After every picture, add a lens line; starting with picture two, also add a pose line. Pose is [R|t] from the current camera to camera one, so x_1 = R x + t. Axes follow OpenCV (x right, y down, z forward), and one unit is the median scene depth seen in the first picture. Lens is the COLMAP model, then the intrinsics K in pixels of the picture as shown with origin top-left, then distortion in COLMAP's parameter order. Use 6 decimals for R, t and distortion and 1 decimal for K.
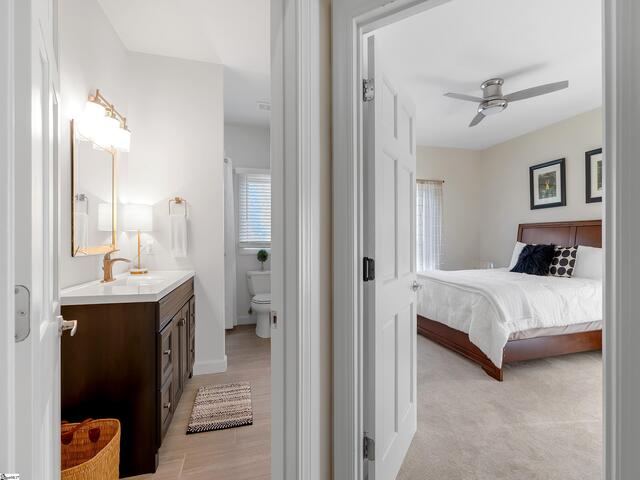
lens RADIAL K [[287.4, 0, 320.0], [0, 287.4, 240.0], [0, 0, 1]] dist [-0.026364, 0.012696]
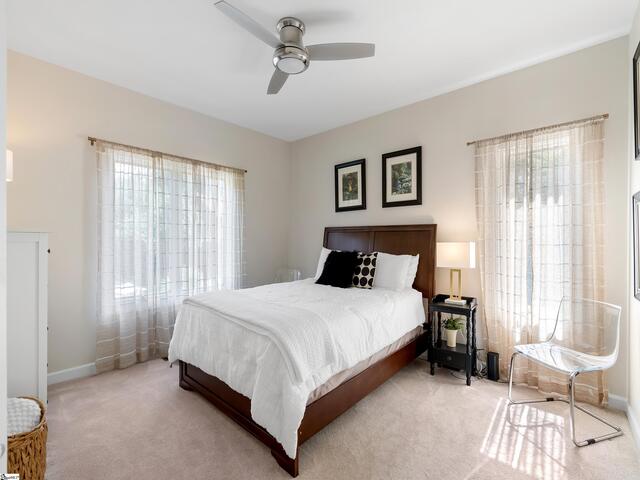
lens RADIAL K [[287.4, 0, 320.0], [0, 287.4, 240.0], [0, 0, 1]] dist [-0.026364, 0.012696]
pose [[0.835597, 0.002733, 0.549336, 0.241649], [-0.002196, 0.999996, -0.001633, -0.018982], [-0.549339, 0.000158, 0.835600, 0.321412]]
